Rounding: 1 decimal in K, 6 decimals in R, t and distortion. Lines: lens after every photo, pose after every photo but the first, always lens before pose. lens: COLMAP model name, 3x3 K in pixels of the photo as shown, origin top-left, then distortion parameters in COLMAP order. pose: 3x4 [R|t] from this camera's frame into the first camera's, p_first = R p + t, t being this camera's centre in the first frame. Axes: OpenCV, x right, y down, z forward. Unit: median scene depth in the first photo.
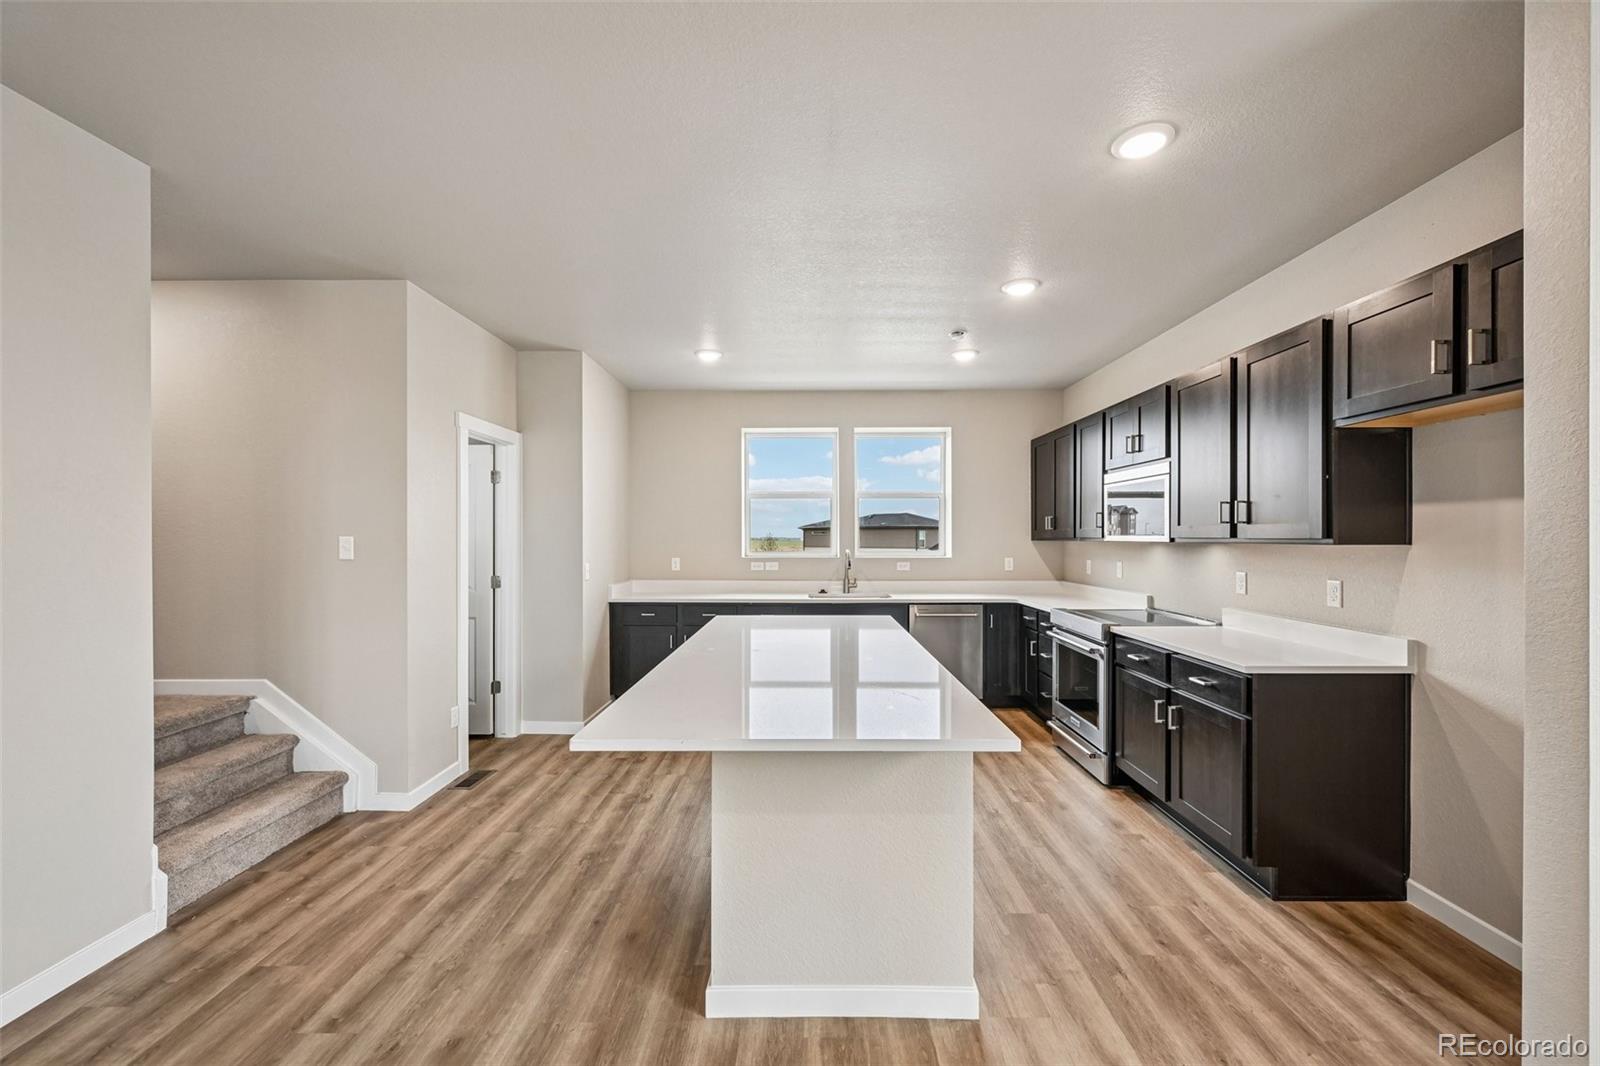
lens RADIAL K [[628.9, 0, 804.8], [0, 628.9, 535.6], [0, 0, 1]] dist [-0.000437, -0.000135]
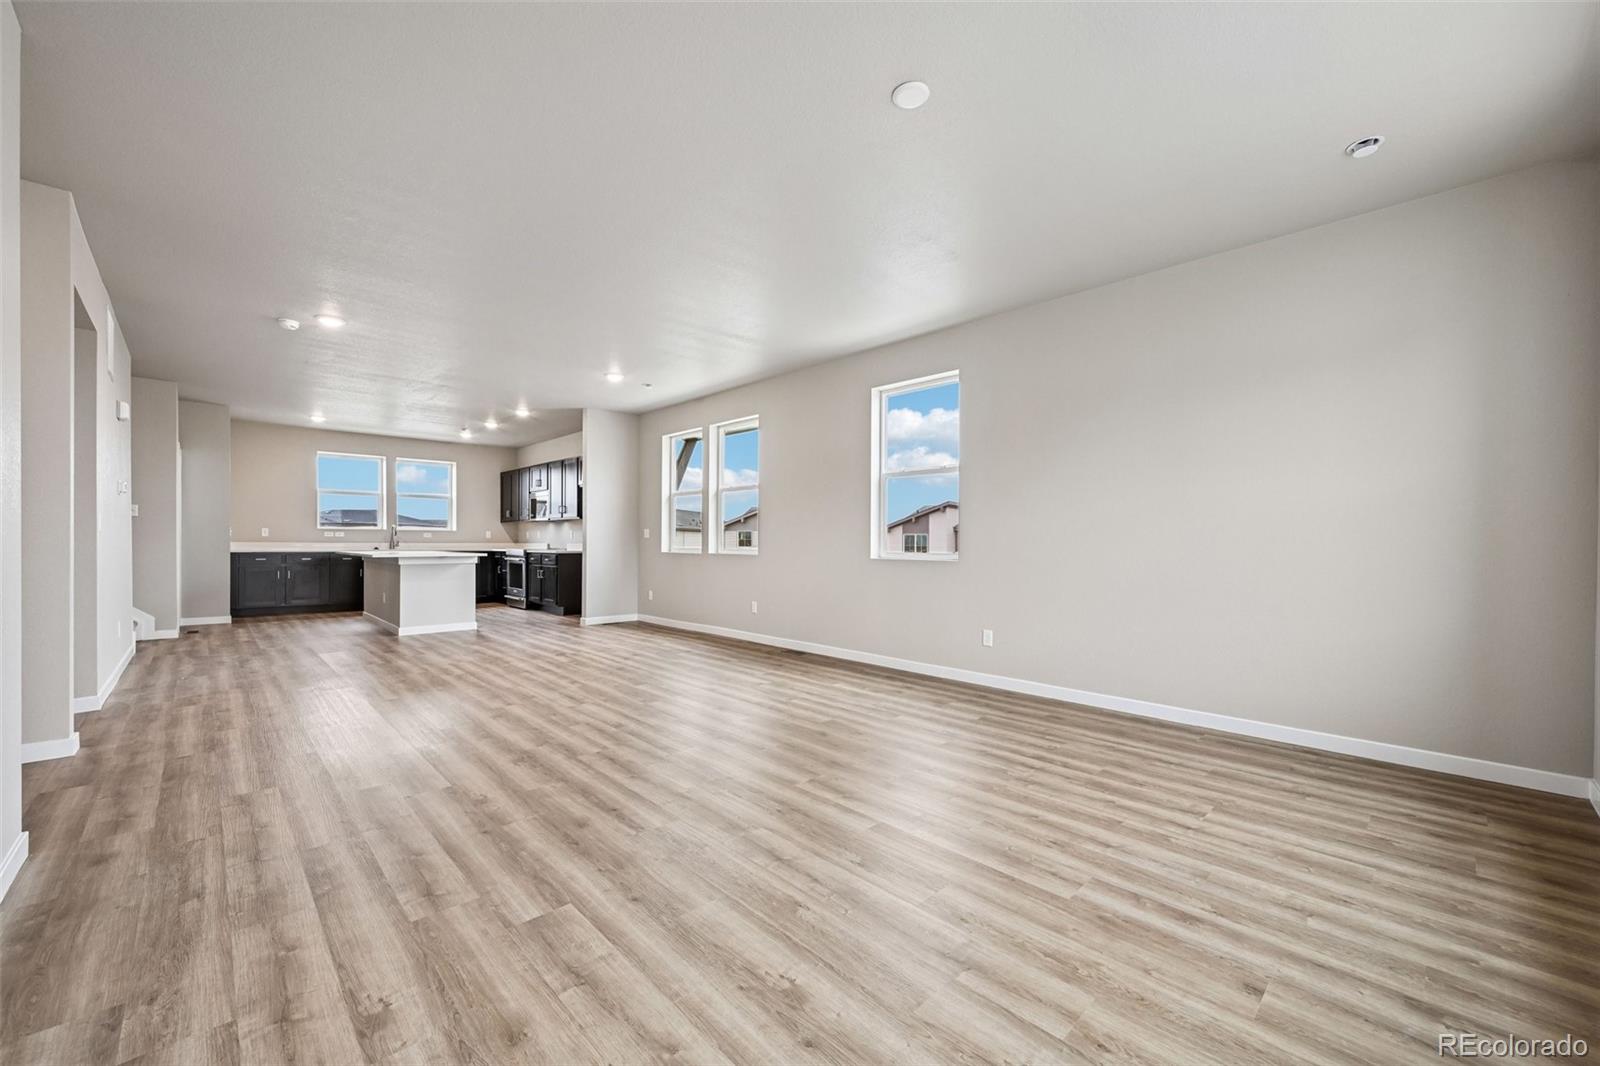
lens RADIAL K [[625.7, 0, 804.3], [0, 625.7, 545.8], [0, 0, 1]] dist [0.000375, 0.000541]
pose [[0.716343, -0.000341, 0.697748, -0.545621], [-0.005884, 0.999961, 0.006530, 0.100062], [-0.697723, -0.008783, 0.716313, -1.789195]]
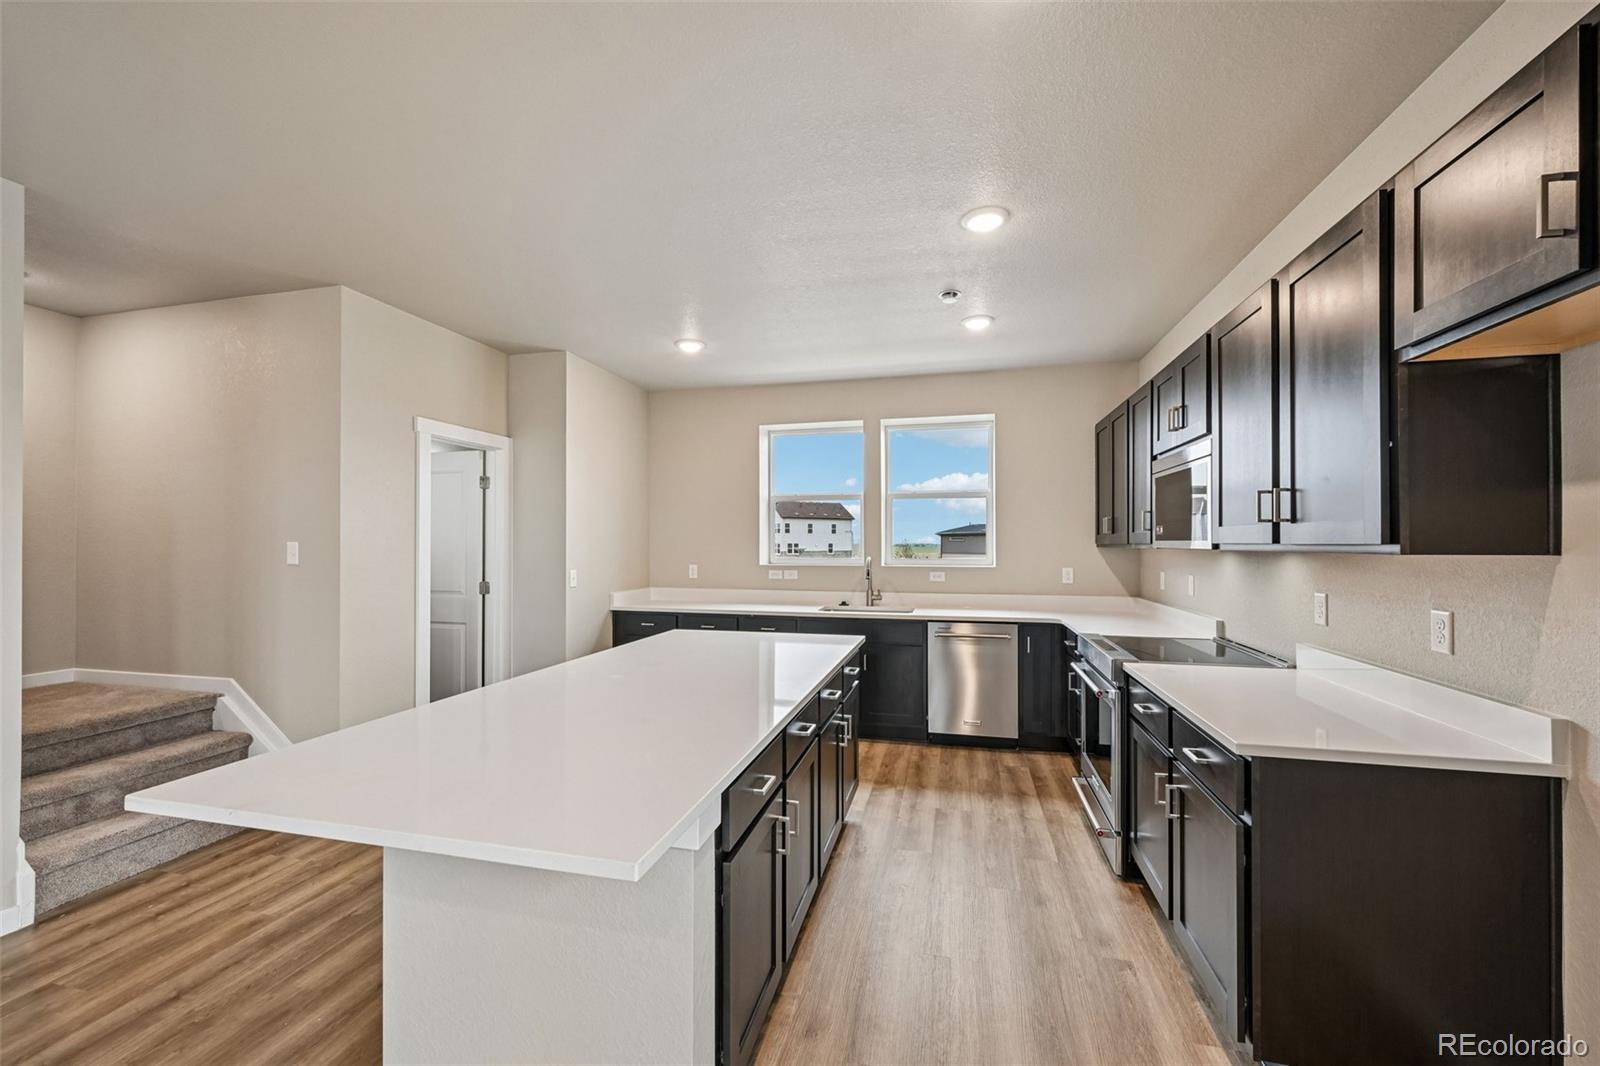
lens RADIAL K [[627.2, 0, 804.2], [0, 627.2, 536.0], [0, 0, 1]] dist [0.000065, 0.000226]
pose [[0.972792, -0.002449, -0.231669, 0.291516], [0.000241, 0.999954, -0.009559, 0.001643], [0.231682, 0.009243, 0.972748, 0.189362]]
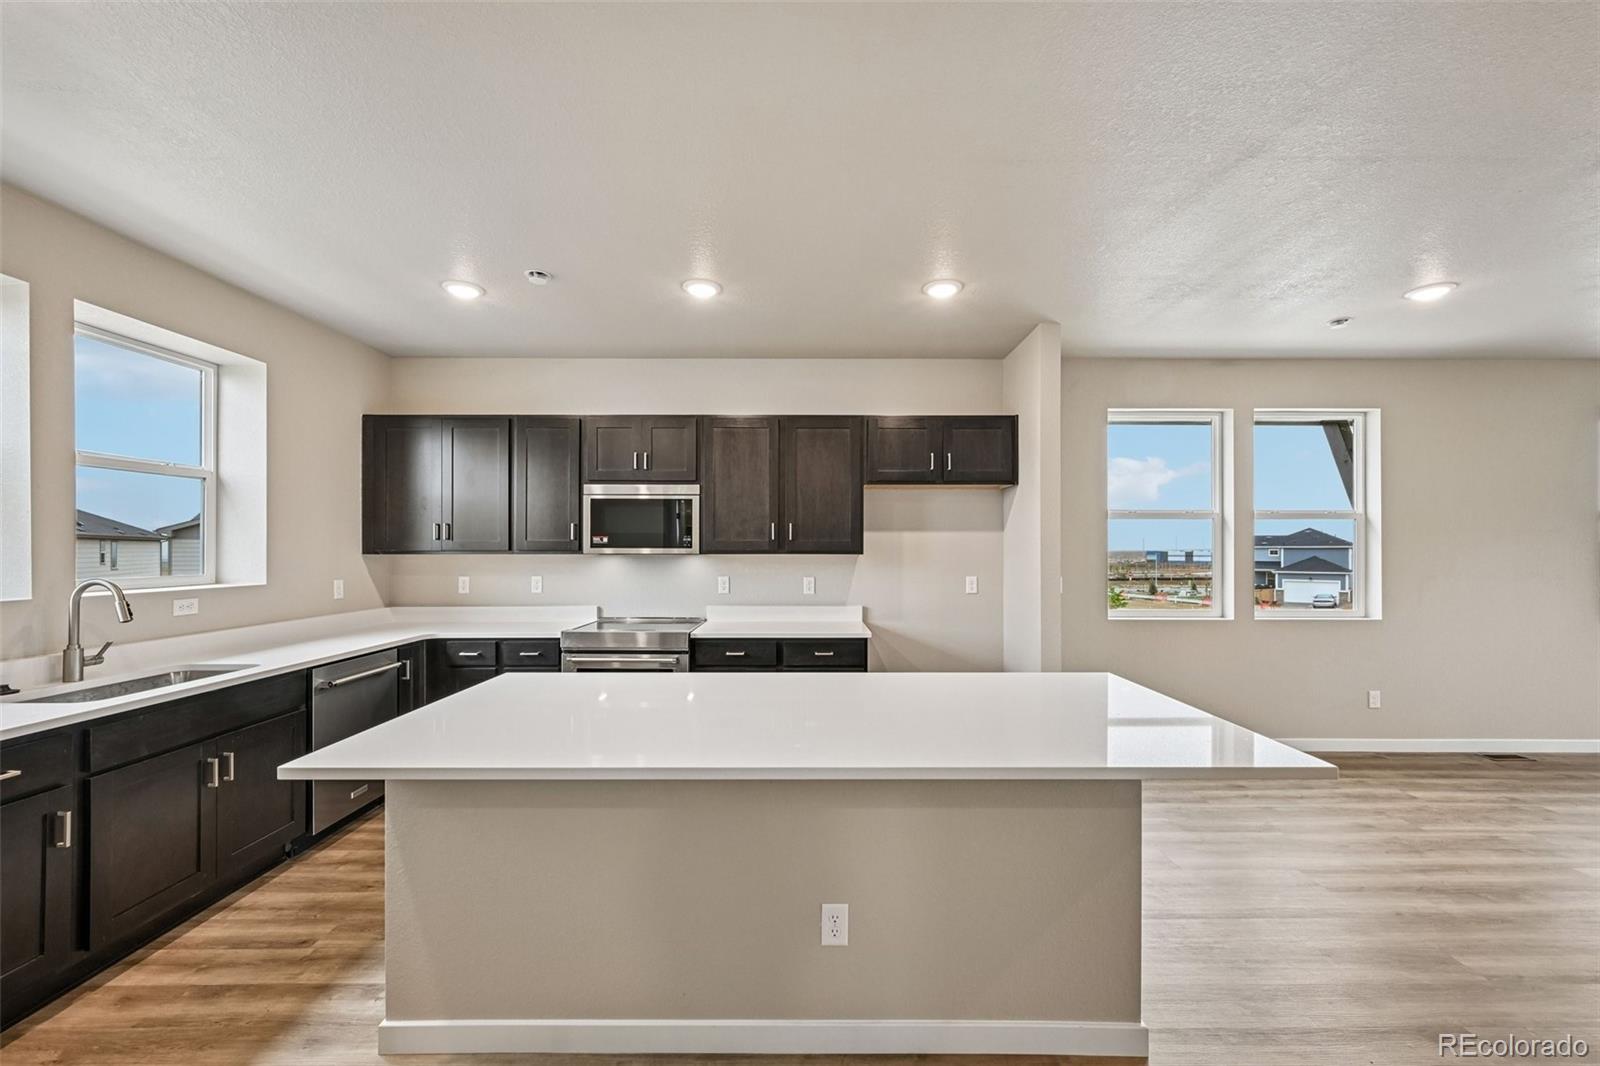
lens RADIAL K [[628.7, 0, 804.1], [0, 628.7, 546.0], [0, 0, 1]] dist [-0.000933, 0.000158]
pose [[-0.003675, 0.004816, 0.999982, -0.585463], [-0.001594, 0.999987, -0.004822, 0.000790], [-0.999992, -0.001611, -0.003667, 0.811311]]
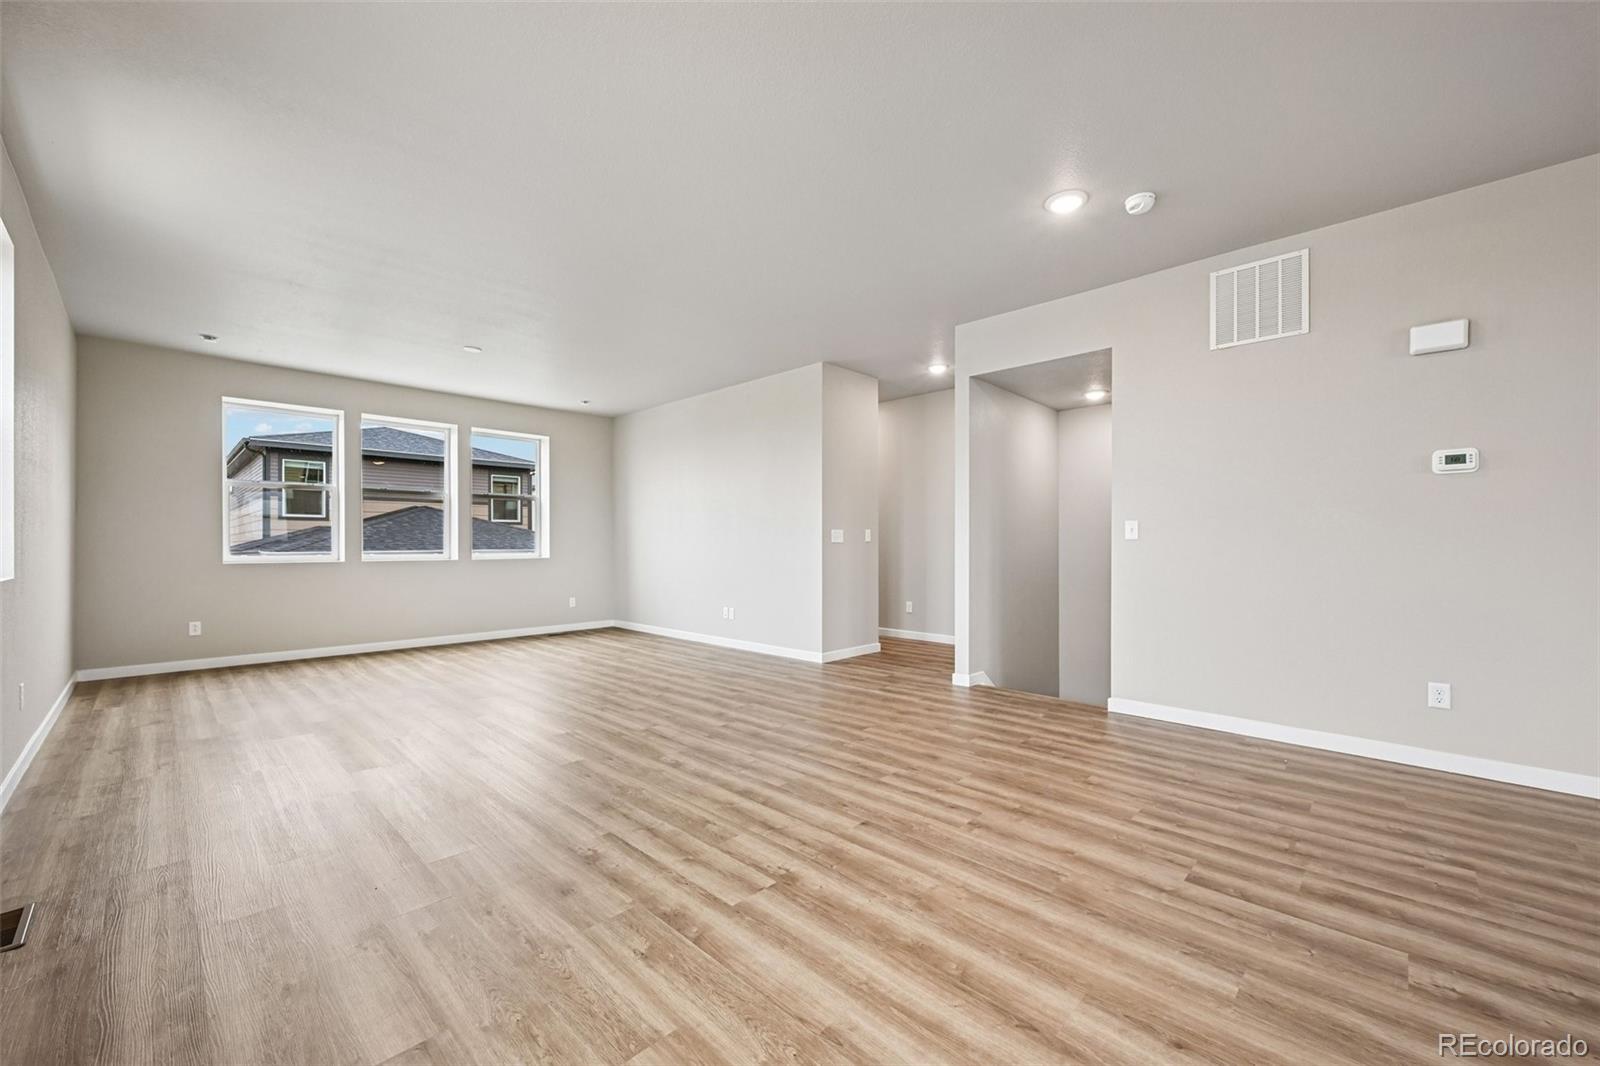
lens RADIAL K [[625.7, 0, 804.3], [0, 625.7, 545.8], [0, 0, 1]] dist [0.000375, 0.000541]
pose [[-0.690695, 0.000858, -0.723145, 0.543645], [0.000600, 1.000000, 0.000613, 0.099464], [0.723146, -0.000011, -0.690696, 0.244955]]
